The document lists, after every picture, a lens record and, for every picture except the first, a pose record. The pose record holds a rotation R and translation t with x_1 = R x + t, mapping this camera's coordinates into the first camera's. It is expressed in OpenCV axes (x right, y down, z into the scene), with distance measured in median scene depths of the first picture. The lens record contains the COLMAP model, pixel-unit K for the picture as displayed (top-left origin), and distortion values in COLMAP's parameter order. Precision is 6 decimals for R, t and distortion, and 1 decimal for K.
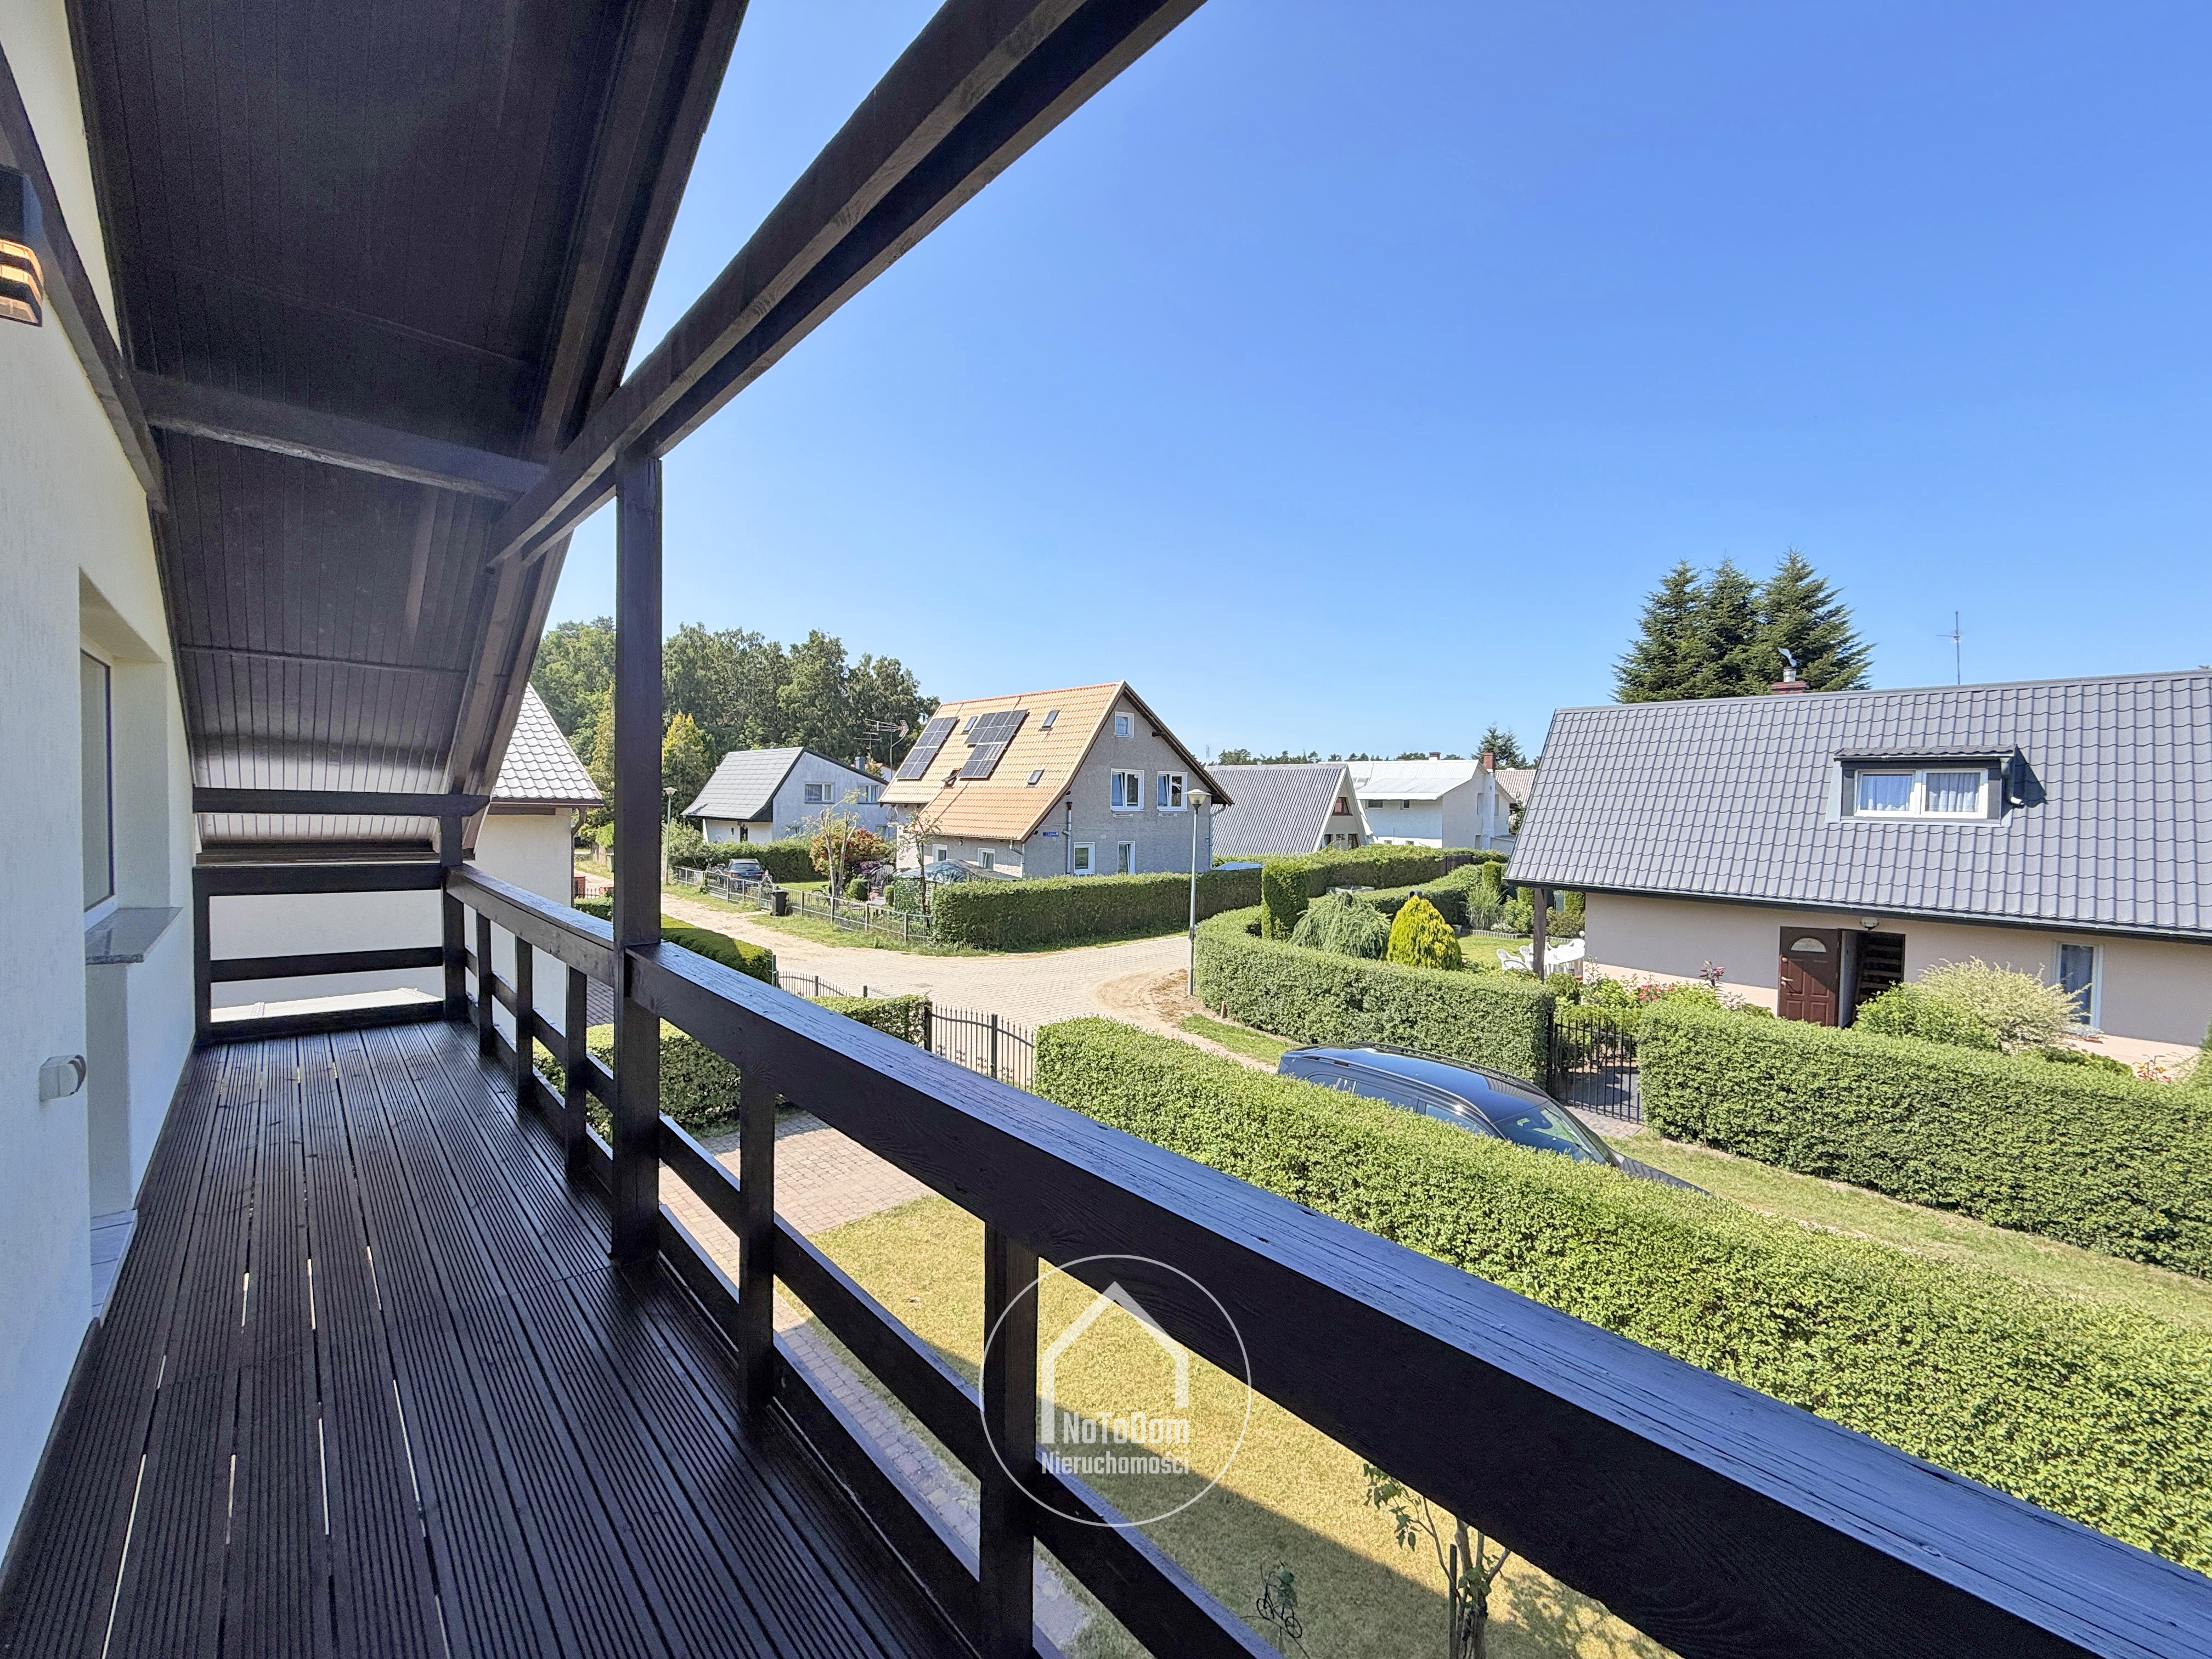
lens RADIAL K [[881.9, 0, 1098.1], [0, 881.9, 825.8], [0, 0, 1]] dist [0.000506, -0.000222]
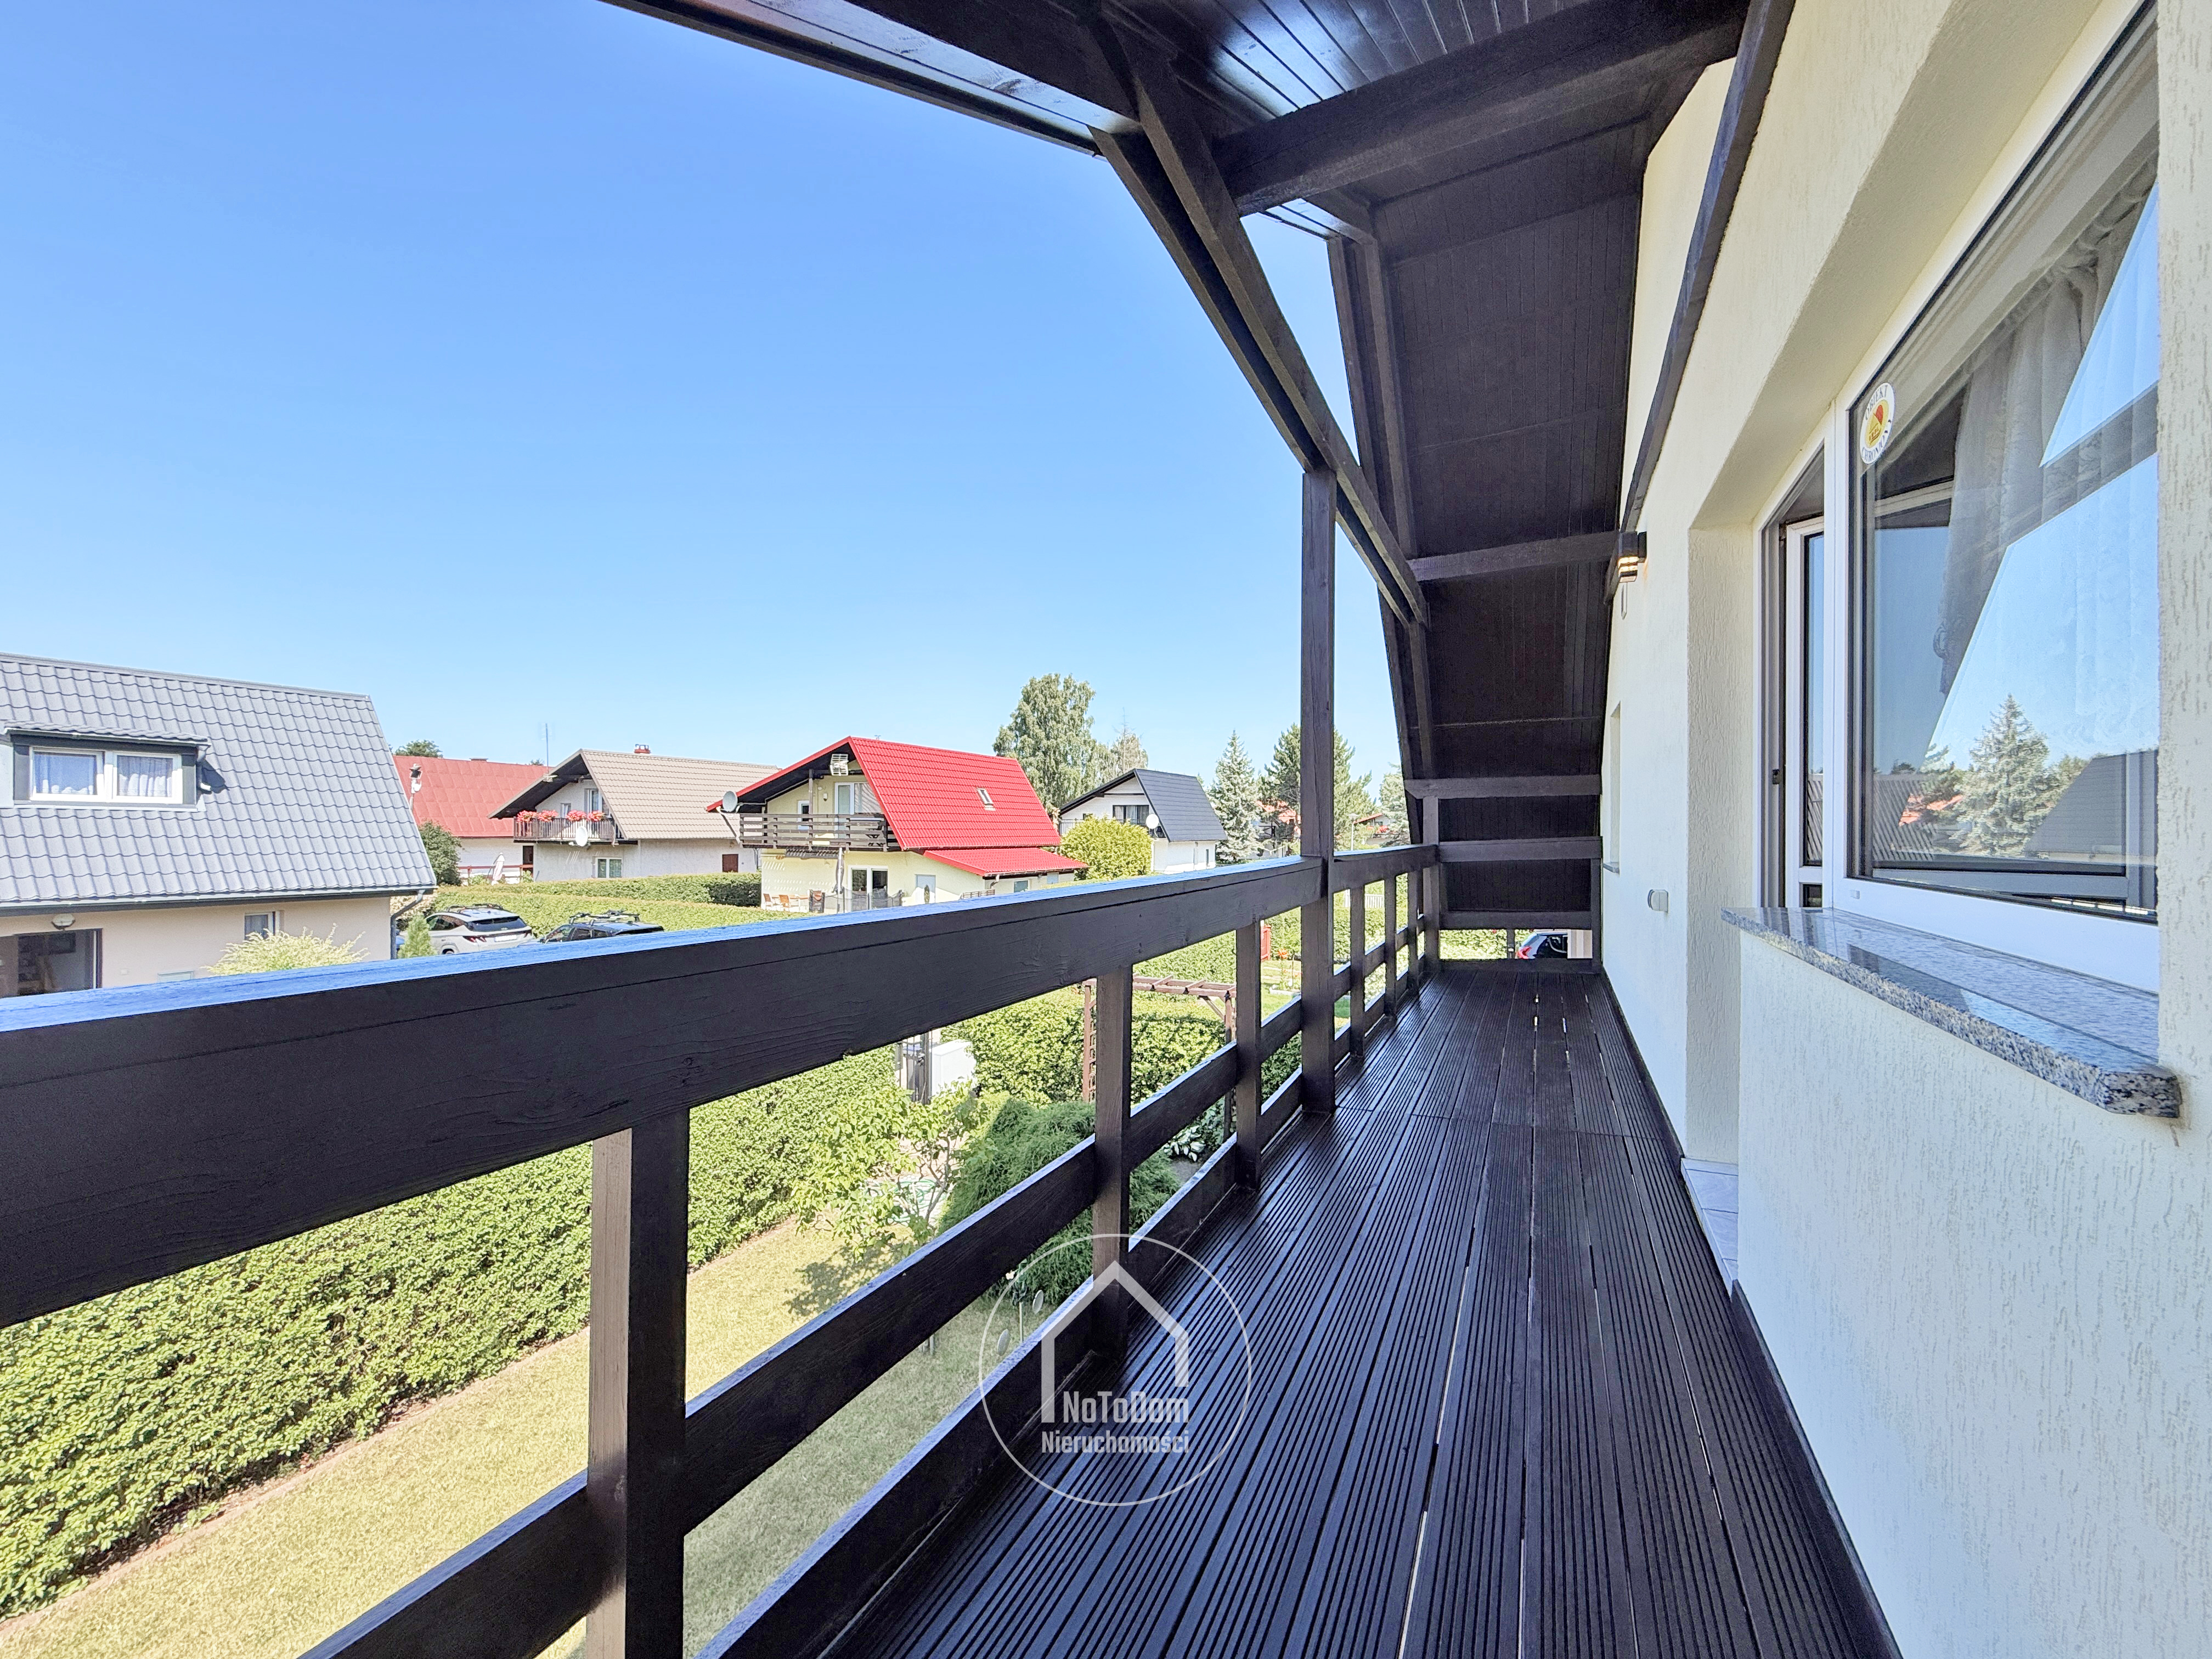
lens RADIAL K [[881.9, 0, 1098.1], [0, 881.9, 825.8], [0, 0, 1]] dist [0.000506, -0.000222]
pose [[-0.347822, -0.027383, 0.937160, -0.320130], [-0.004311, 0.999610, 0.027608, -0.014542], [-0.937551, 0.005563, -0.347805, 0.346020]]
